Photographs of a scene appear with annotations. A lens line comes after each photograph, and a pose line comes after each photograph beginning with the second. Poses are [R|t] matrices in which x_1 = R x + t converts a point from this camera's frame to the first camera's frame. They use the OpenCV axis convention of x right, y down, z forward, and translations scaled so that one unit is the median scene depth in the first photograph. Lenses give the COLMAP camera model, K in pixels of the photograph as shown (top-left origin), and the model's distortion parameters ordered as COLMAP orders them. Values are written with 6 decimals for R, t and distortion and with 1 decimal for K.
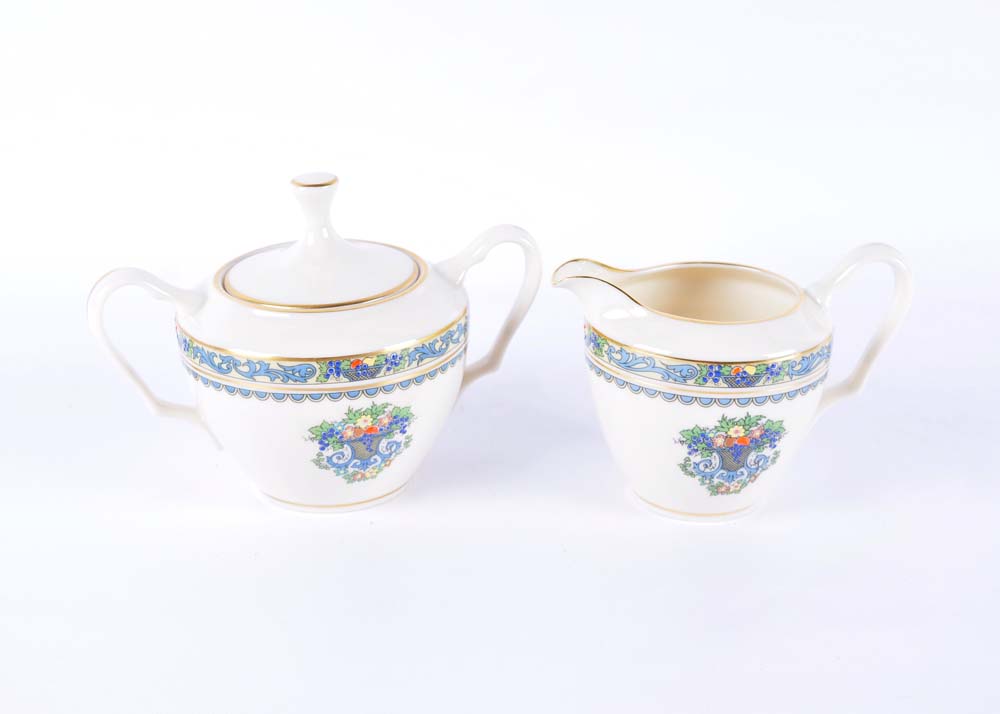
lens RADIAL K [[1749.5, 0, 499.6], [0, 1749.5, 358.3], [0, 0, 1]] dist [-0.012584, 0.000000]
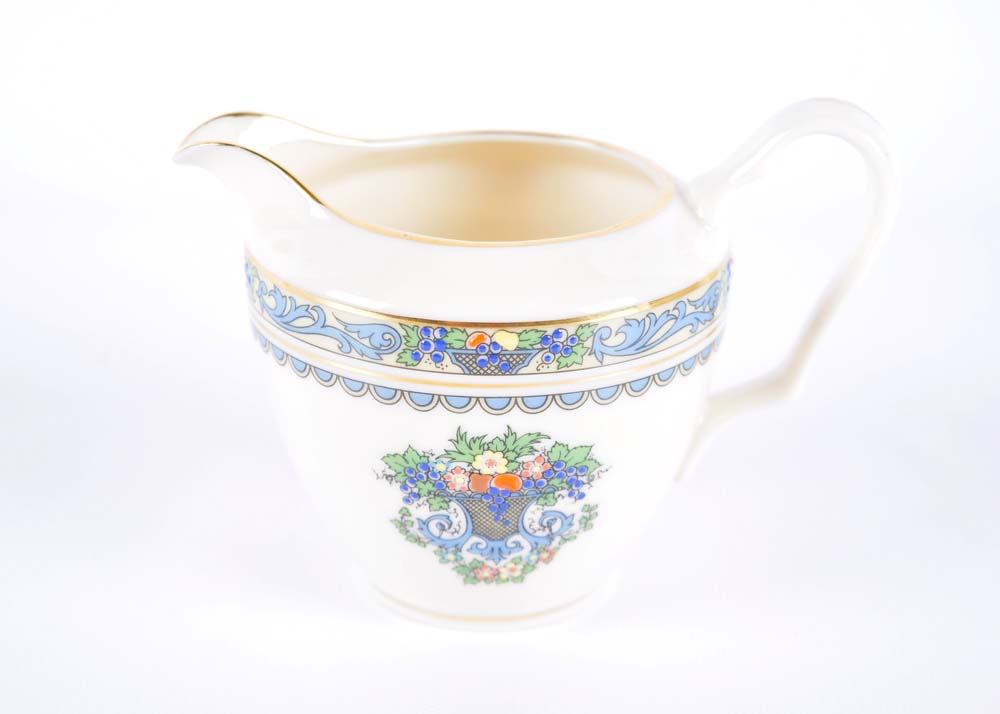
lens RADIAL K [[2154.3, 0, 500.3], [0, 2154.3, 356.7], [0, 0, 1]] dist [0.106316, 0.000000]
pose [[0.989173, 0.046584, -0.139167, 0.220328], [-0.043932, 0.998791, 0.022072, -0.001948], [0.140027, -0.015719, 0.990023, 0.390050]]
